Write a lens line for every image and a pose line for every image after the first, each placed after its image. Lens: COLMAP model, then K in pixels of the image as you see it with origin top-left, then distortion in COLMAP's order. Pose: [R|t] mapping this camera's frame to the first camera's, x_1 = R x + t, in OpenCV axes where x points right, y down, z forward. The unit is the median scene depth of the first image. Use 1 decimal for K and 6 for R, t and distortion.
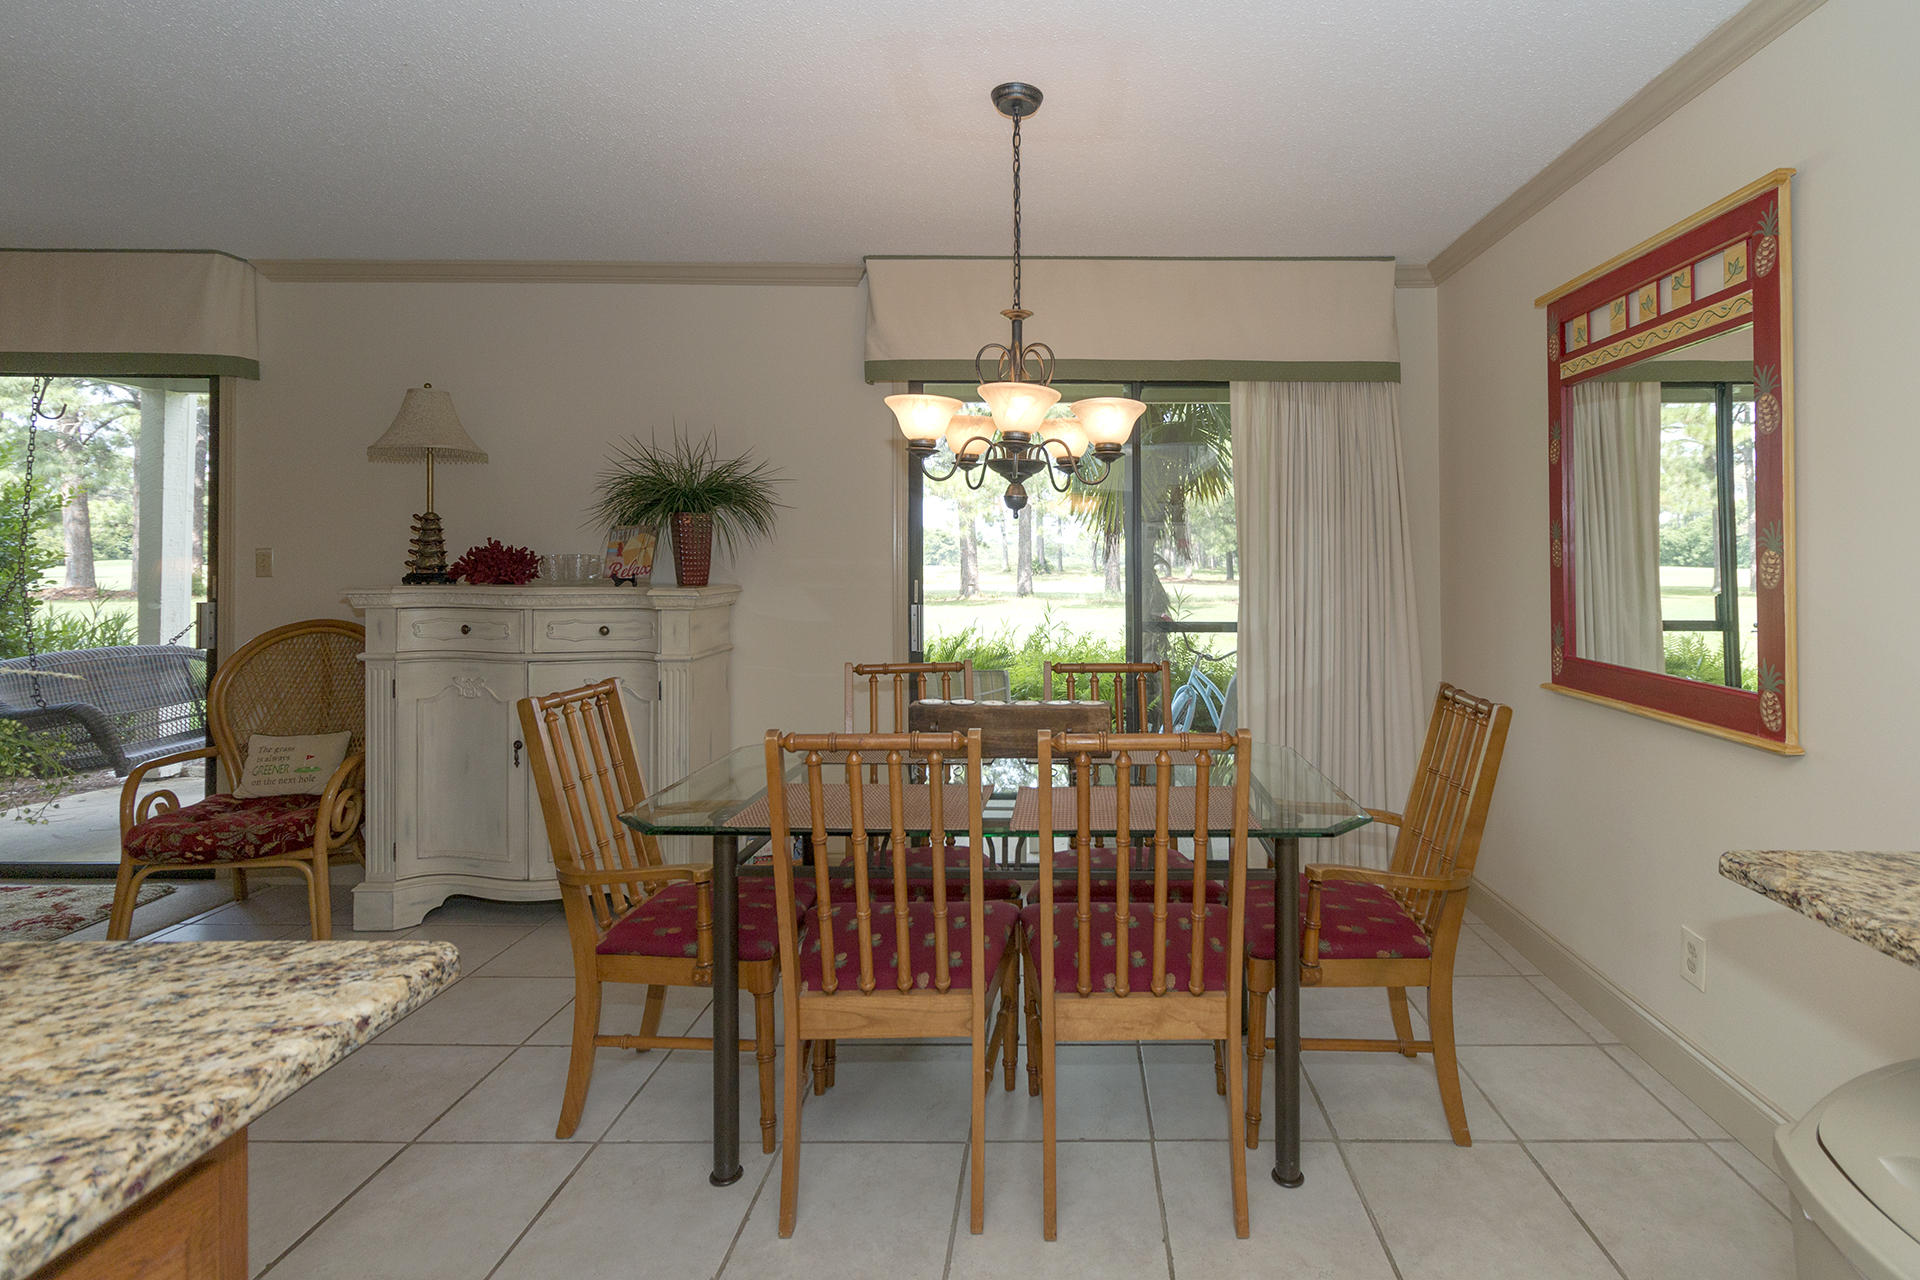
lens RADIAL K [[920.4, 0, 1072.5], [0, 920.4, 572.1], [0, 0, 1]] dist [0.002849, 0.000081]
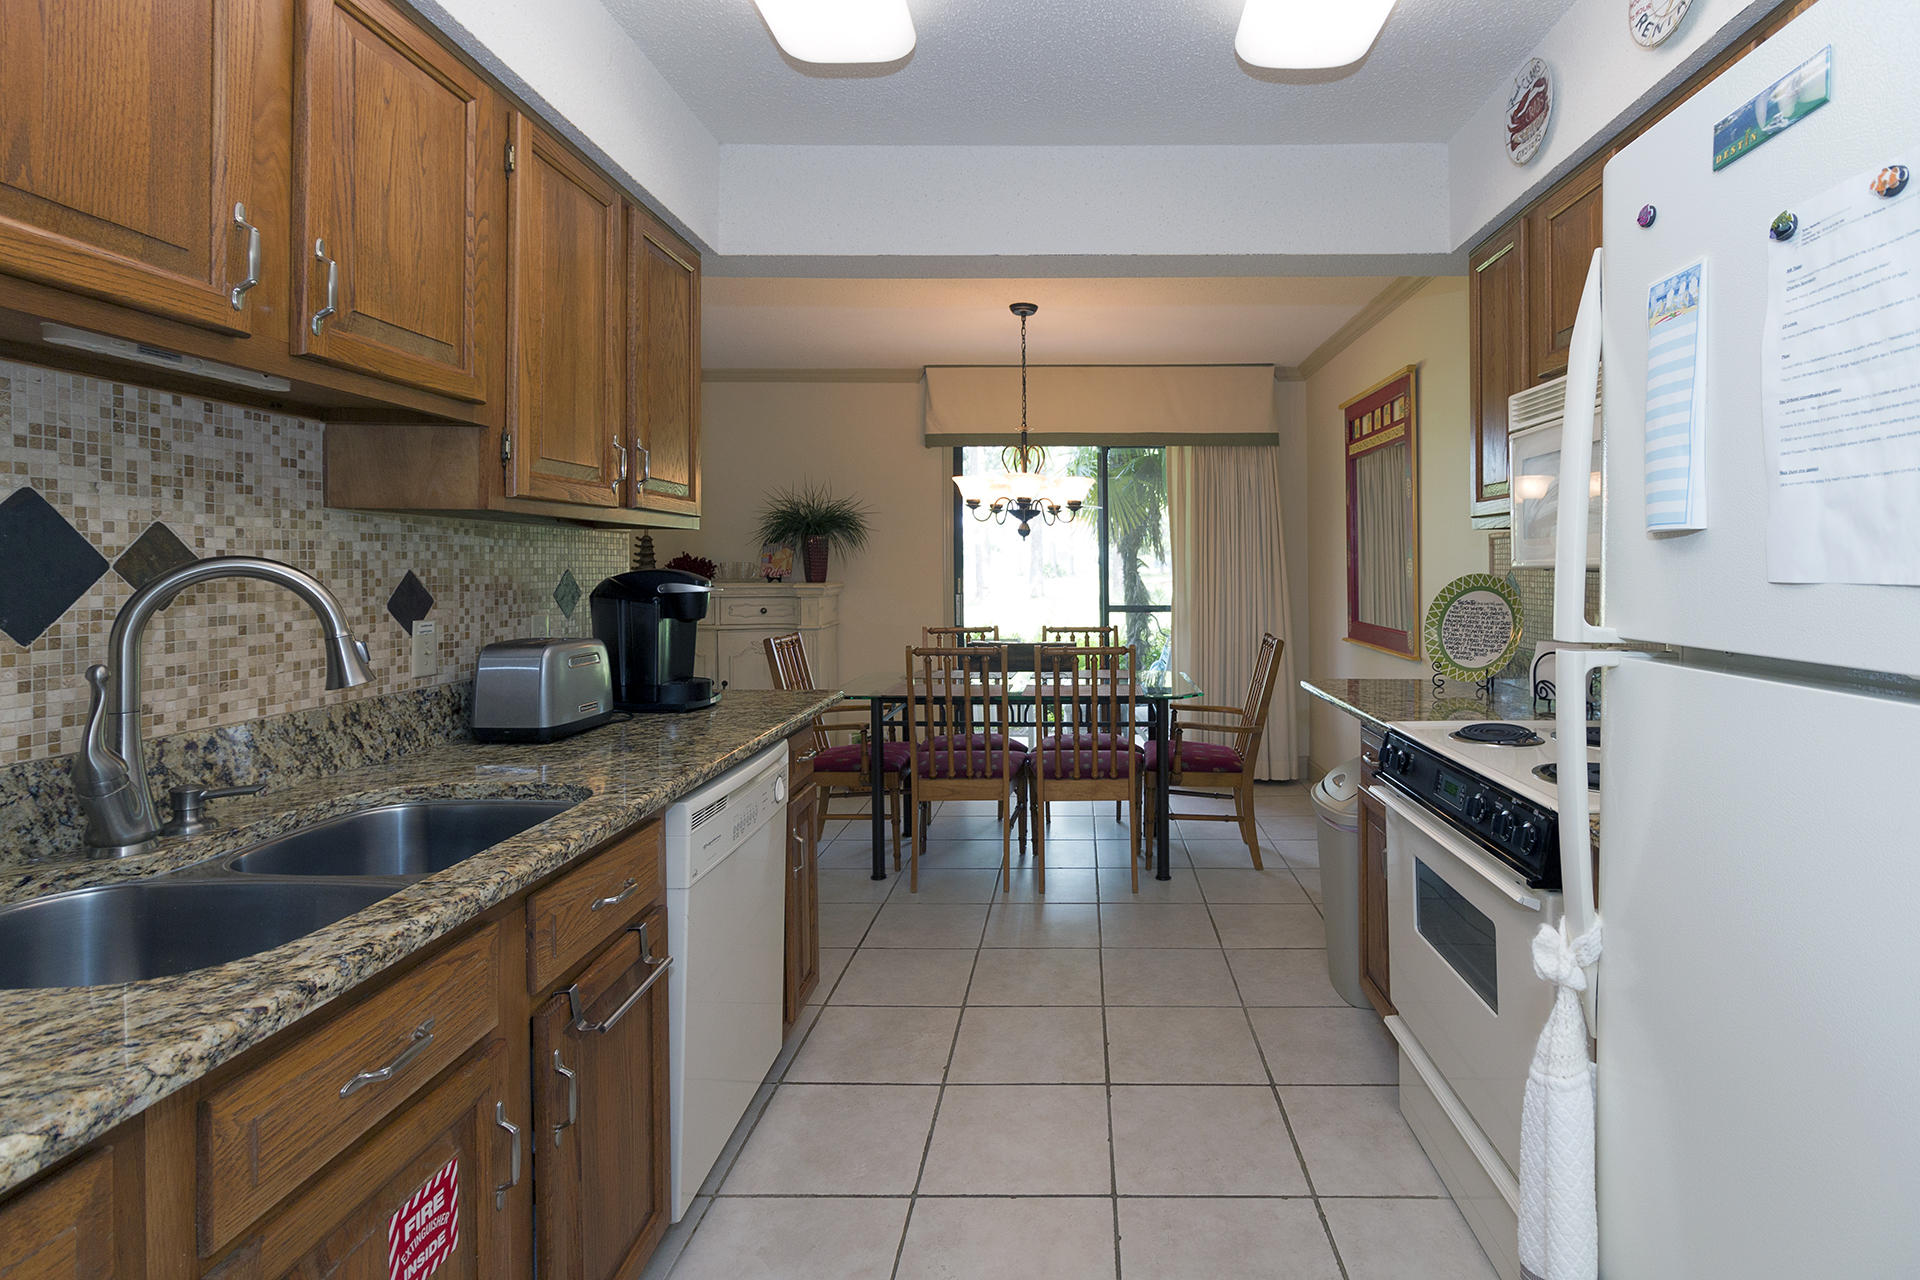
lens RADIAL K [[920.4, 0, 1070.3], [0, 920.4, 587.0], [0, 0, 1]] dist [0.002849, 0.000081]
pose [[0.999849, -0.004109, -0.016883, 0.042110], [0.004301, 0.999927, 0.011311, 0.007605], [0.016835, -0.011382, 0.999793, -0.574746]]
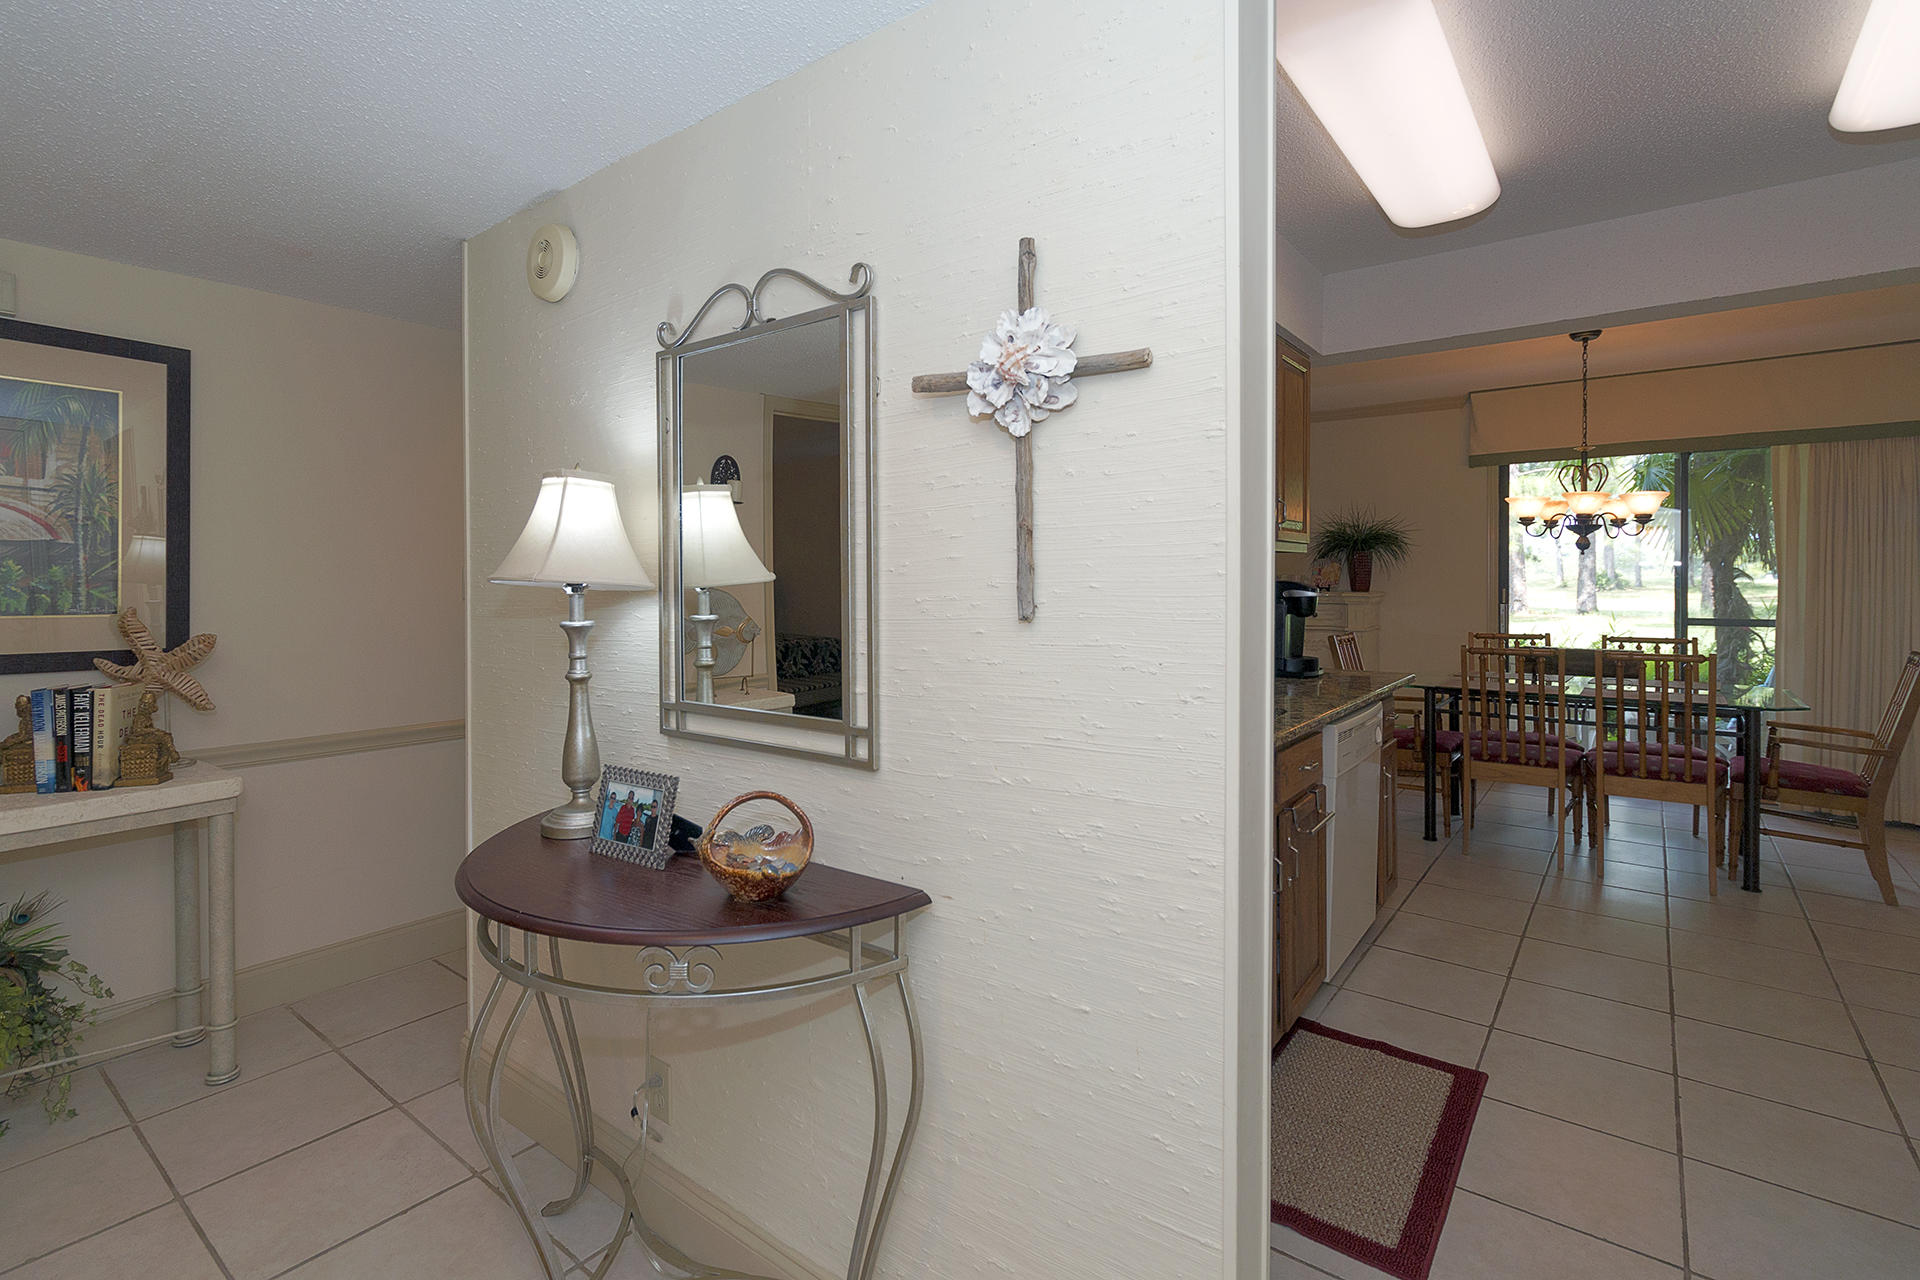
lens RADIAL K [[920.4, 0, 933.8], [0, 920.4, 599.5], [0, 0, 1]] dist [0.002849, 0.000081]
pose [[0.785213, 0.006878, -0.619188, 0.047414], [0.000092, 0.999937, 0.011224, 0.010532], [0.619226, -0.008870, 0.785162, -0.965845]]
